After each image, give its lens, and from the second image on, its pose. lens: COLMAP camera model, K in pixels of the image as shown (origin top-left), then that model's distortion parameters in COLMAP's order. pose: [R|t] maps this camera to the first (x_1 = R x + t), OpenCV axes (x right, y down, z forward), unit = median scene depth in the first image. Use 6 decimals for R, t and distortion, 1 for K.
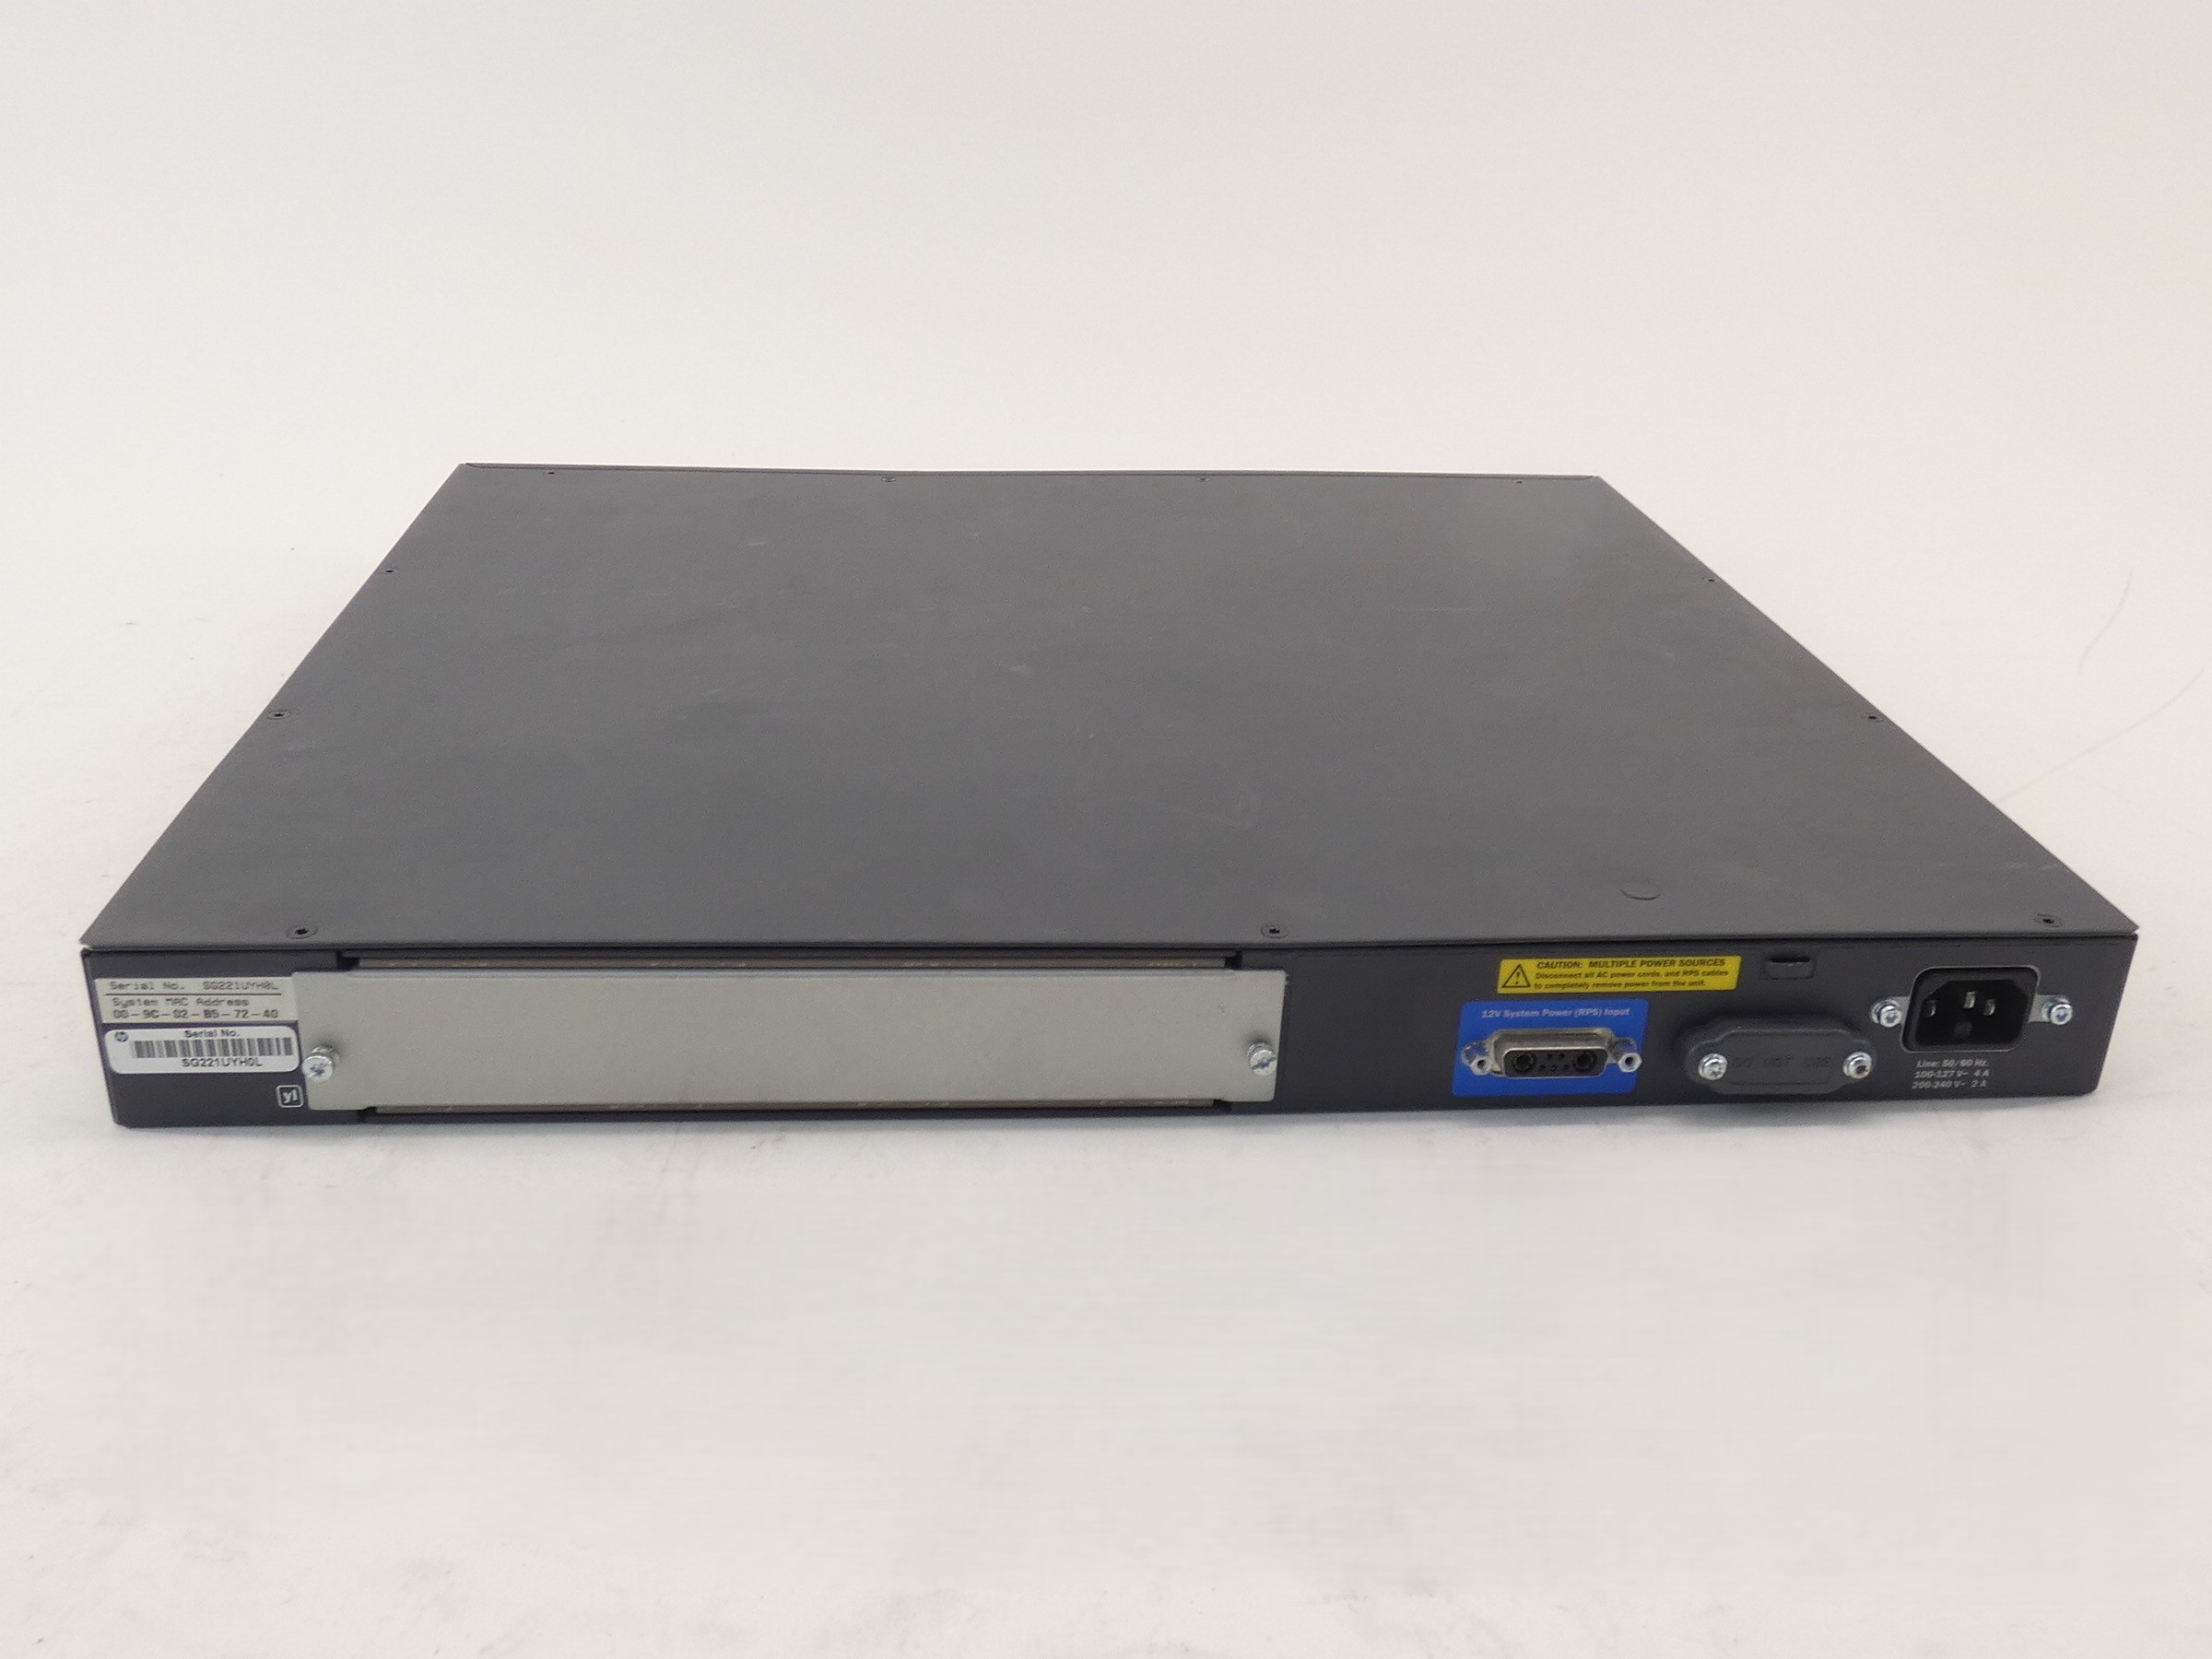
lens RADIAL K [[1845.5, 0, 1106.0], [0, 1845.5, 829.5], [0, 0, 1]] dist [-0.001884, 0.007014]
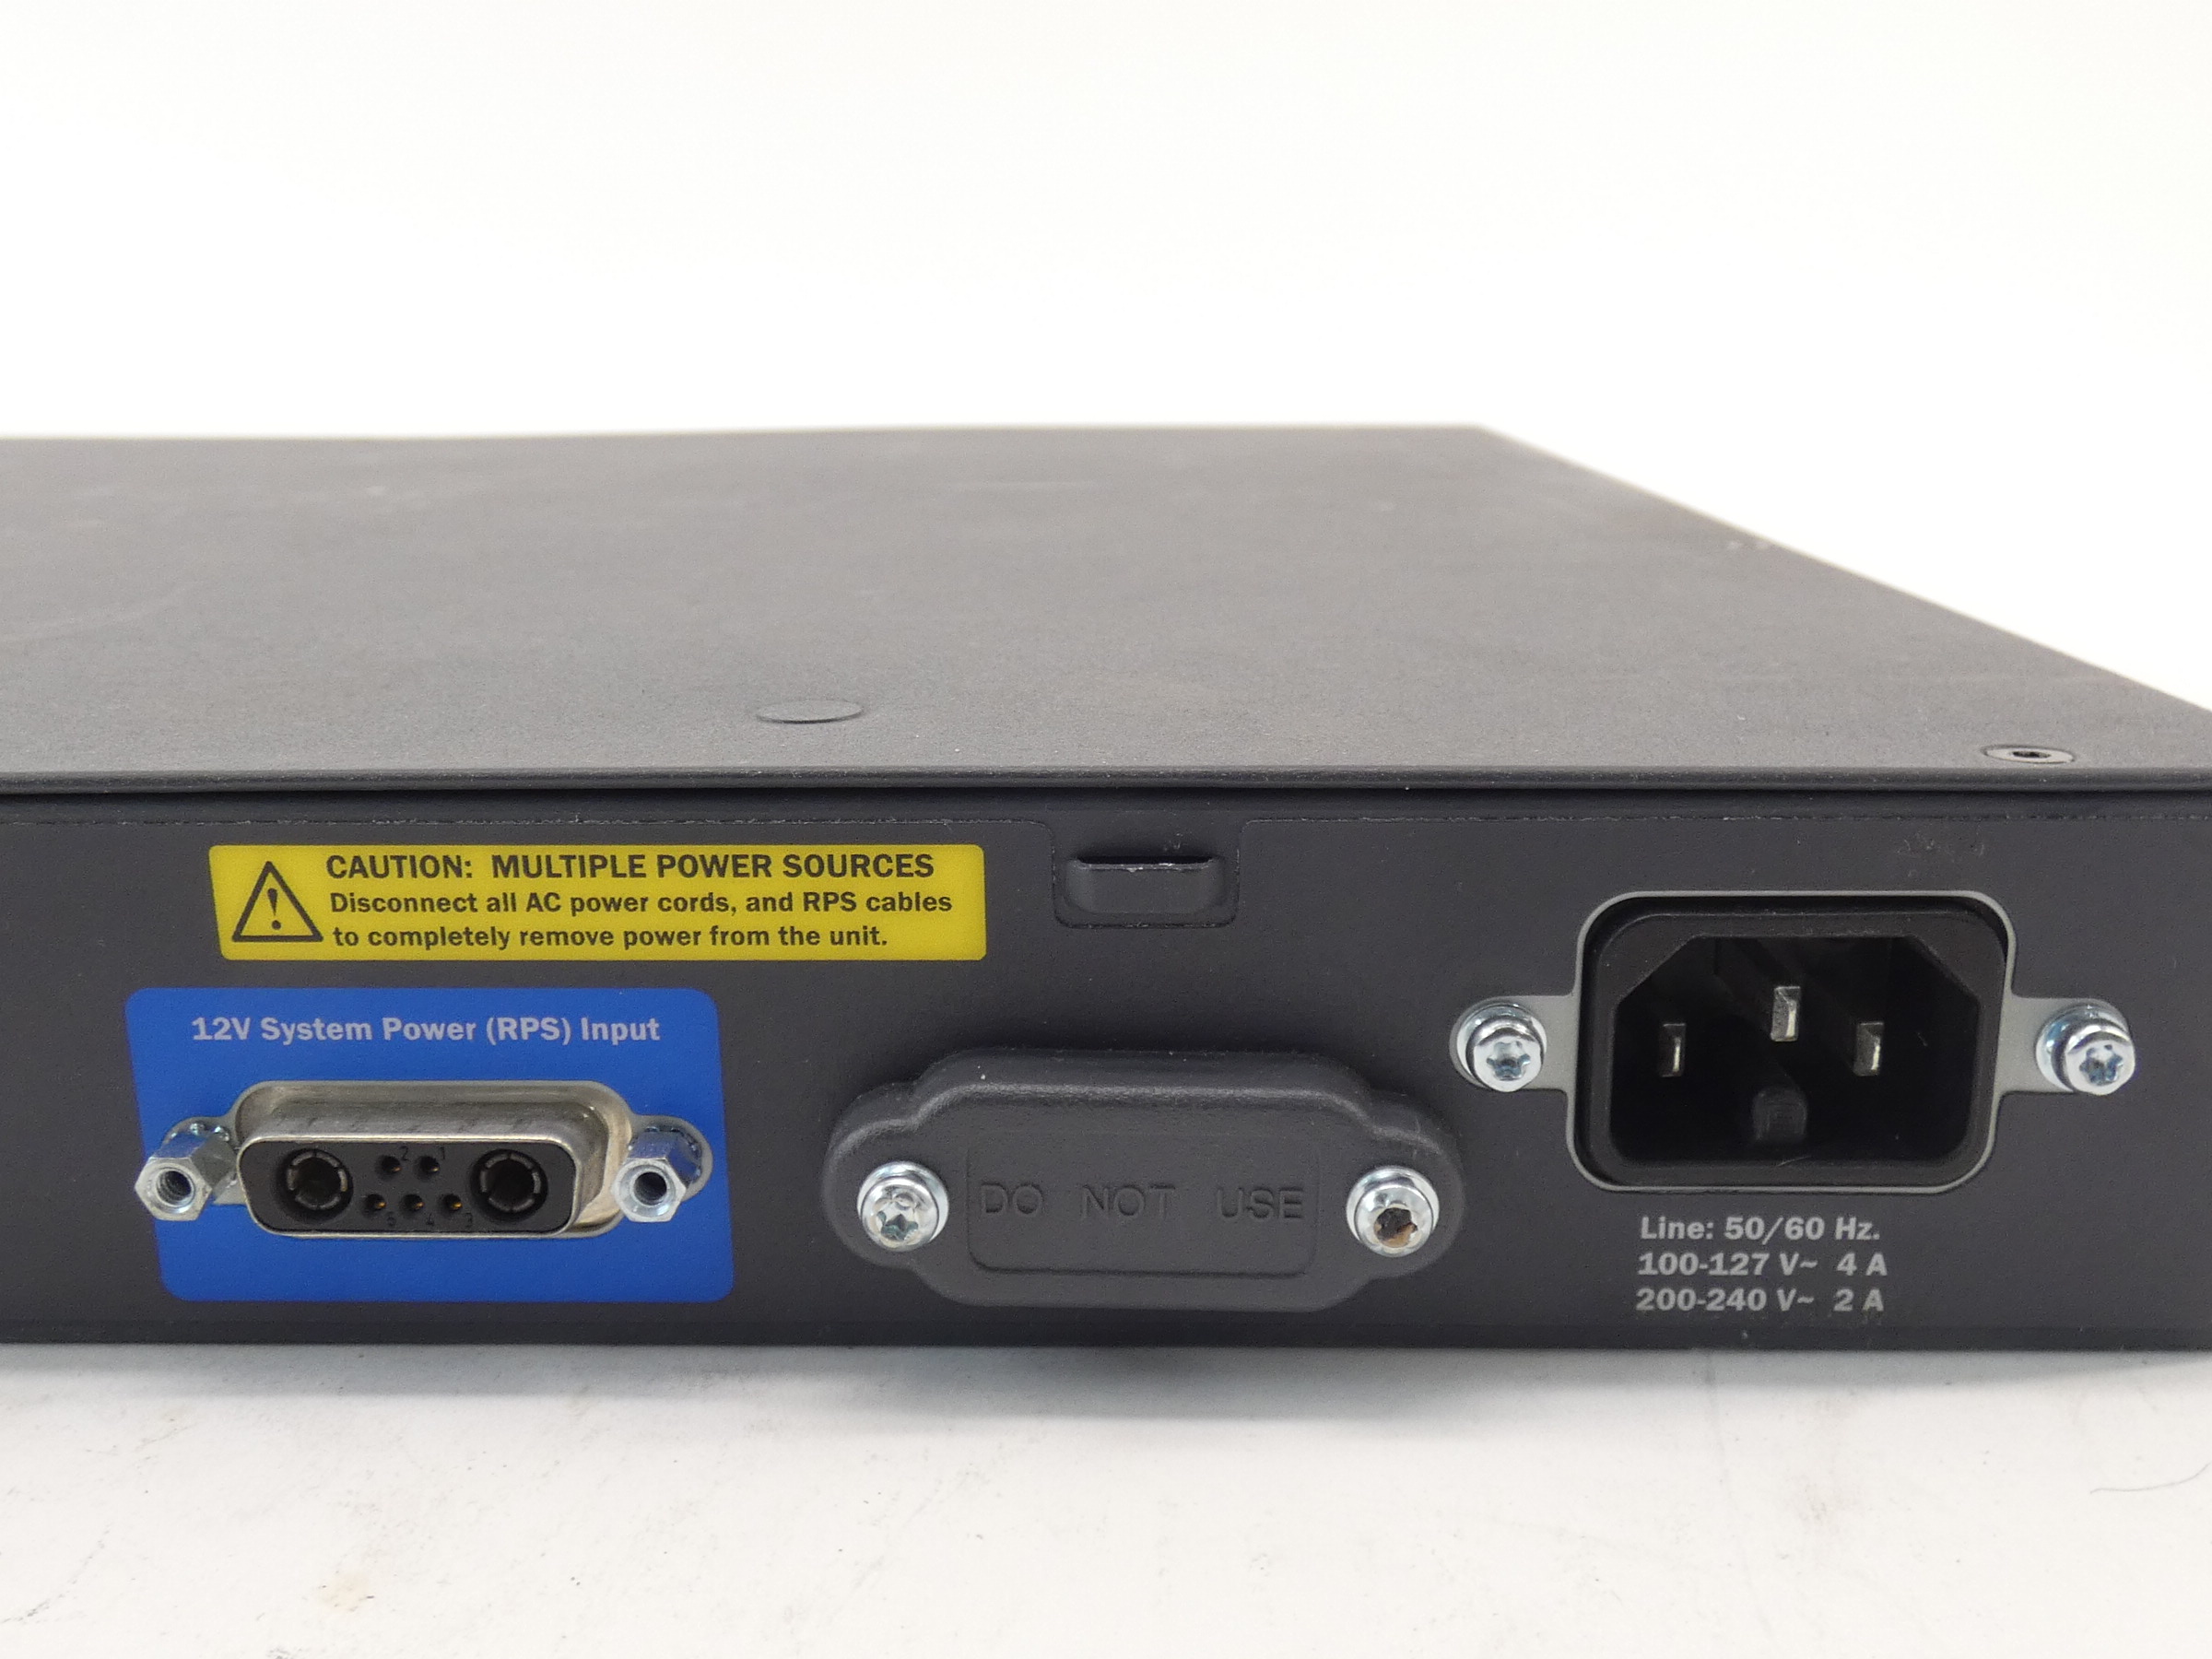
lens RADIAL K [[1845.5, 0, 1106.0], [0, 1845.5, 829.5], [0, 0, 1]] dist [-0.001884, 0.007014]
pose [[0.993493, -0.009950, -0.113458, 0.398523], [-0.010285, 0.984269, -0.176377, 0.120527], [0.113428, 0.176396, 0.977762, 0.692543]]
